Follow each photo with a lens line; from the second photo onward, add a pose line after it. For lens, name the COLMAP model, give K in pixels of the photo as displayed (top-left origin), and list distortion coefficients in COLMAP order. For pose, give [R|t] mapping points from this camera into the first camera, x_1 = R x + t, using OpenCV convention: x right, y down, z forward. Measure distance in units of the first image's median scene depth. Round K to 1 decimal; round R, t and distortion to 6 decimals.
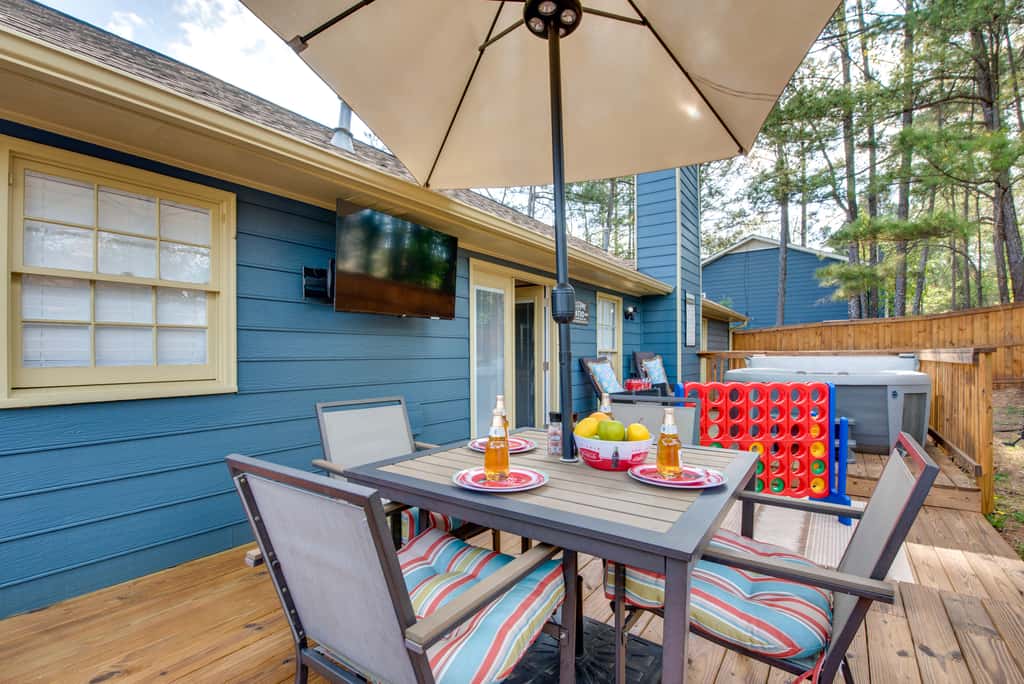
lens RADIAL K [[451.7, 0, 515.3], [0, 451.7, 350.0], [0, 0, 1]] dist [-0.001887, -0.000430]
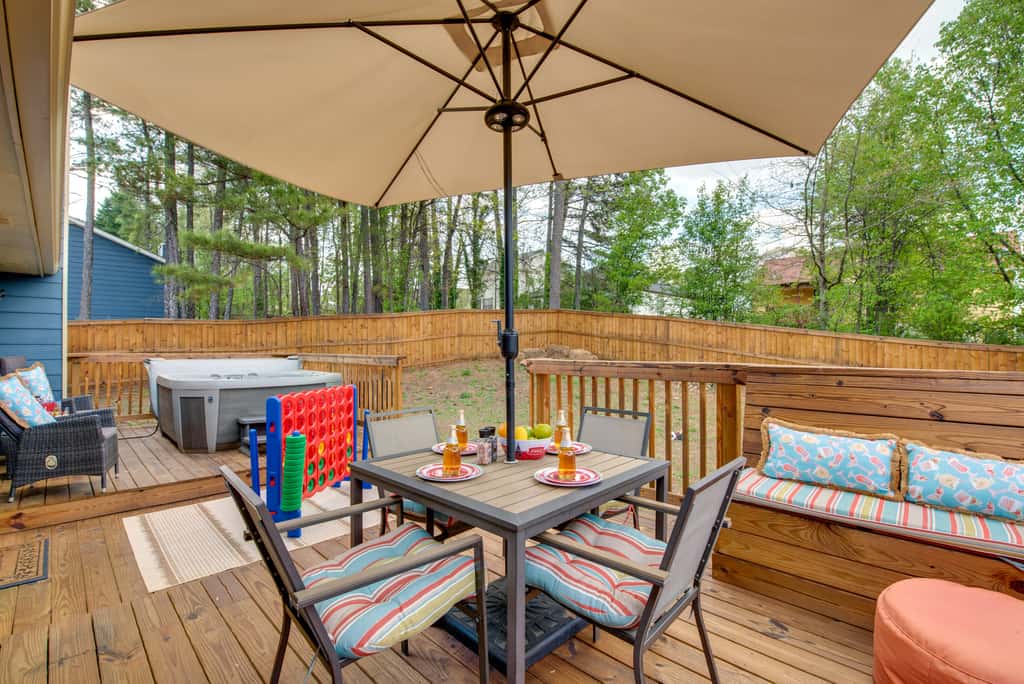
lens RADIAL K [[451.7, 0, 515.3], [0, 451.7, 350.0], [0, 0, 1]] dist [-0.001887, -0.000430]
pose [[0.150814, -0.000939, 0.988562, -0.167966], [-0.011915, 0.999925, 0.002767, -0.009702], [-0.988490, -0.012196, 0.150792, 0.090552]]
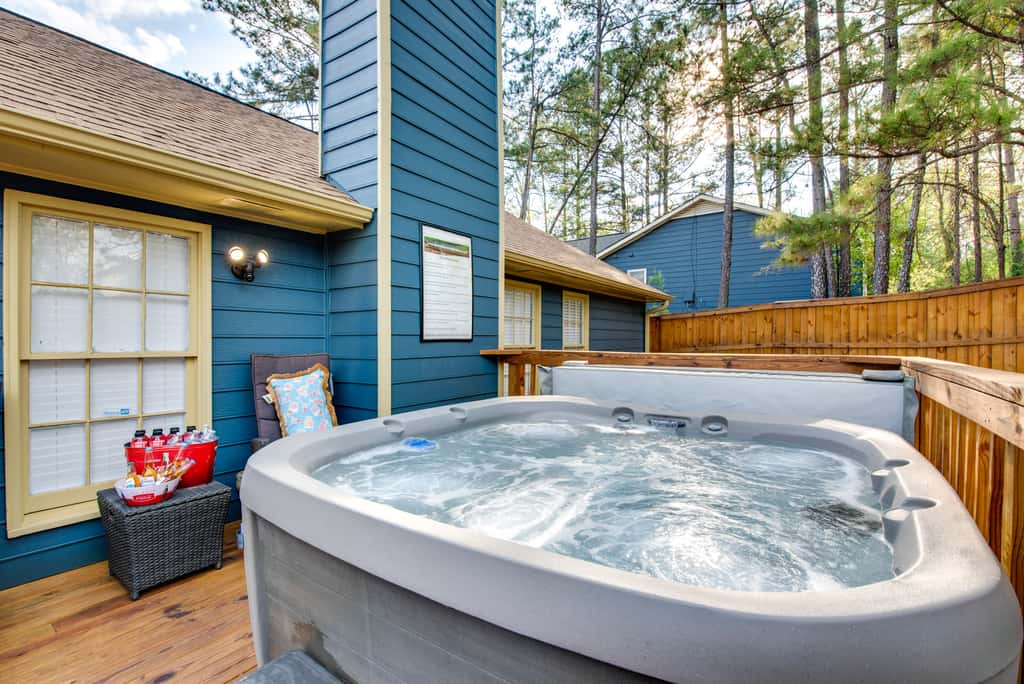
lens RADIAL K [[455.7, 0, 512.0], [0, 455.7, 342.0], [0, 0, 1]] dist [-0.001378, -0.000558]
pose [[0.999770, 0.005172, 0.020801, 0.288237], [-0.005466, 0.999886, 0.014102, -0.009531], [-0.020726, -0.014213, 0.999684, 0.328907]]
